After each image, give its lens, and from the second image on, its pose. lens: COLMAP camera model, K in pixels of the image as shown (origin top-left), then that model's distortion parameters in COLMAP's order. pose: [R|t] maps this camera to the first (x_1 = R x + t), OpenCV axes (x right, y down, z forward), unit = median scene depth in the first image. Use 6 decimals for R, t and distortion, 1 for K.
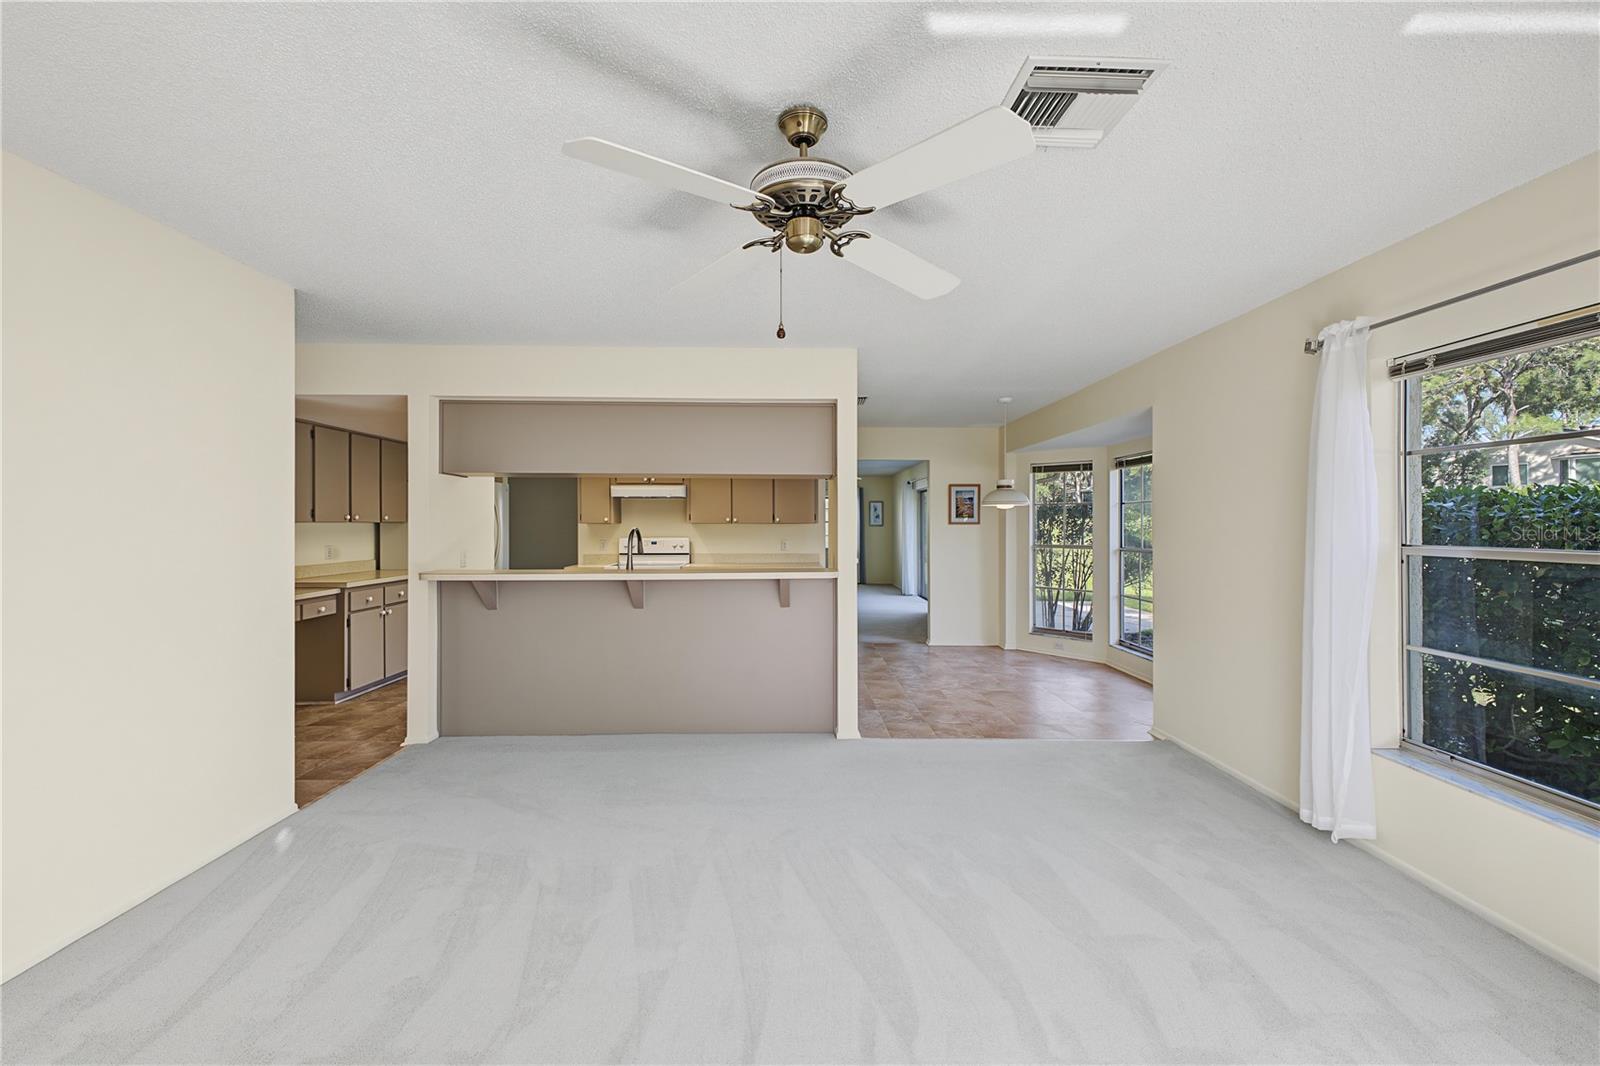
lens RADIAL K [[626.9, 0, 799.3], [0, 626.9, 525.1], [0, 0, 1]] dist [0.000592, -0.000165]
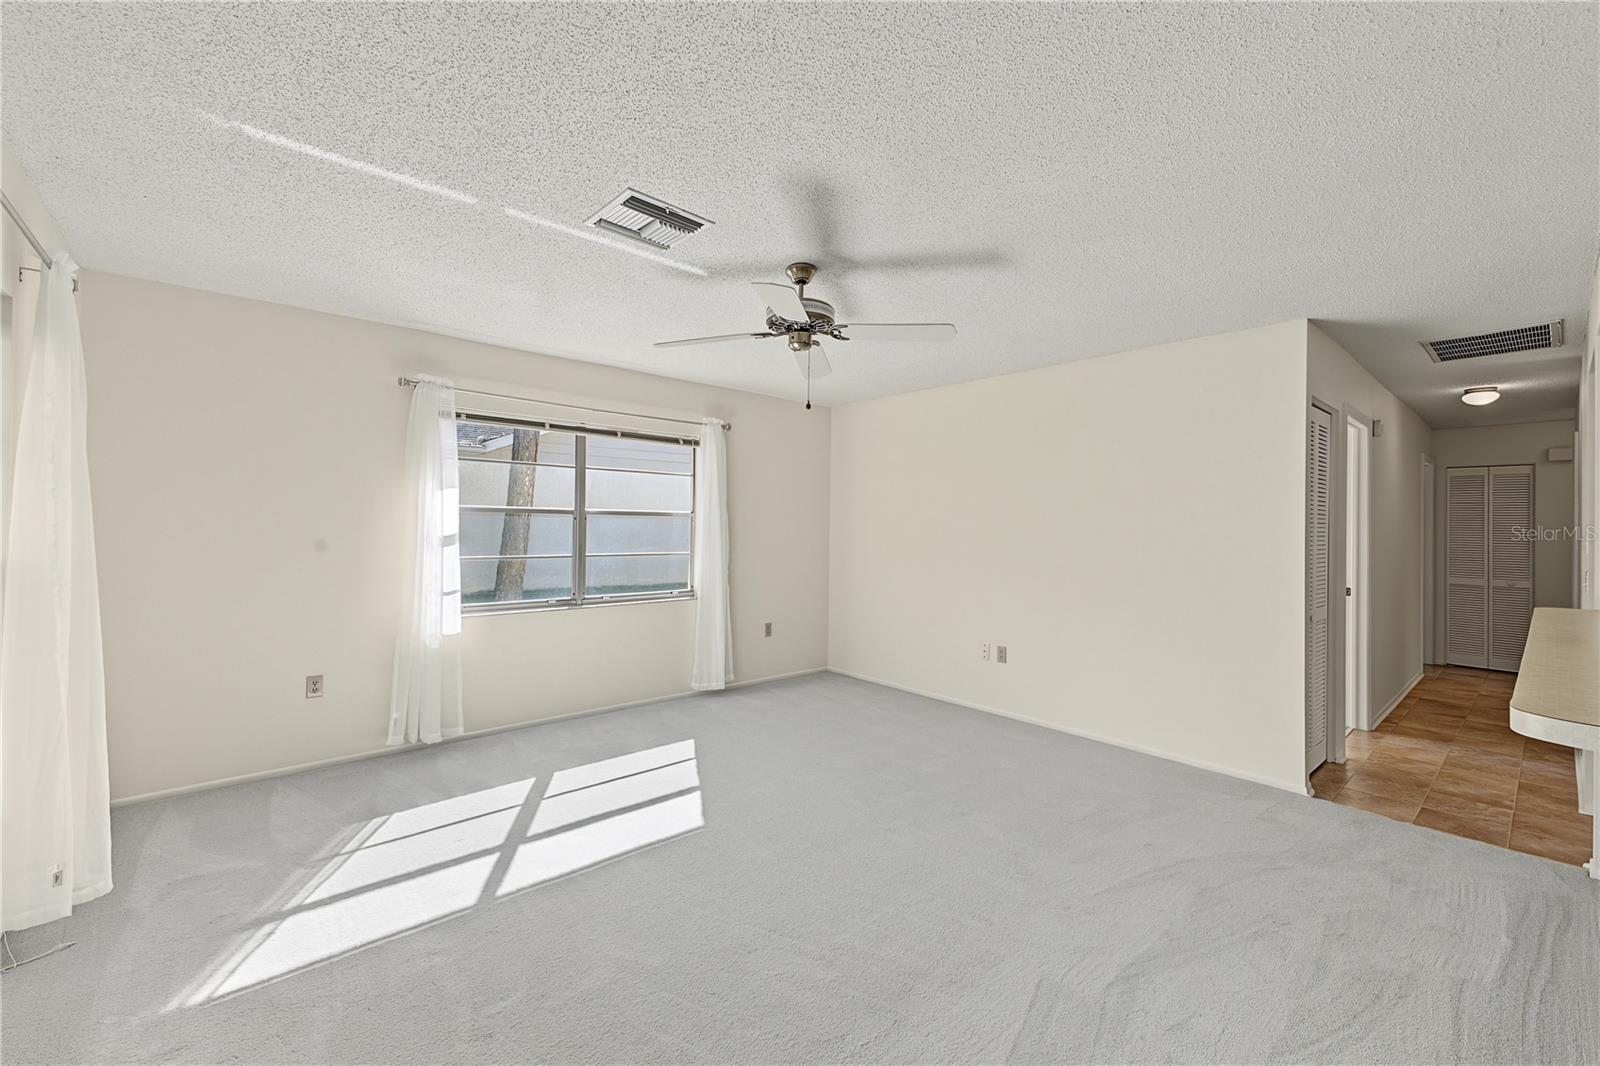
lens RADIAL K [[626.9, 0, 801.3], [0, 626.9, 518.1], [0, 0, 1]] dist [0.000592, -0.000165]
pose [[-0.779504, -0.015139, -0.626214, 0.498135], [-0.015918, 0.999864, -0.004358, -0.006621], [0.626195, 0.006571, -0.779639, 1.110157]]
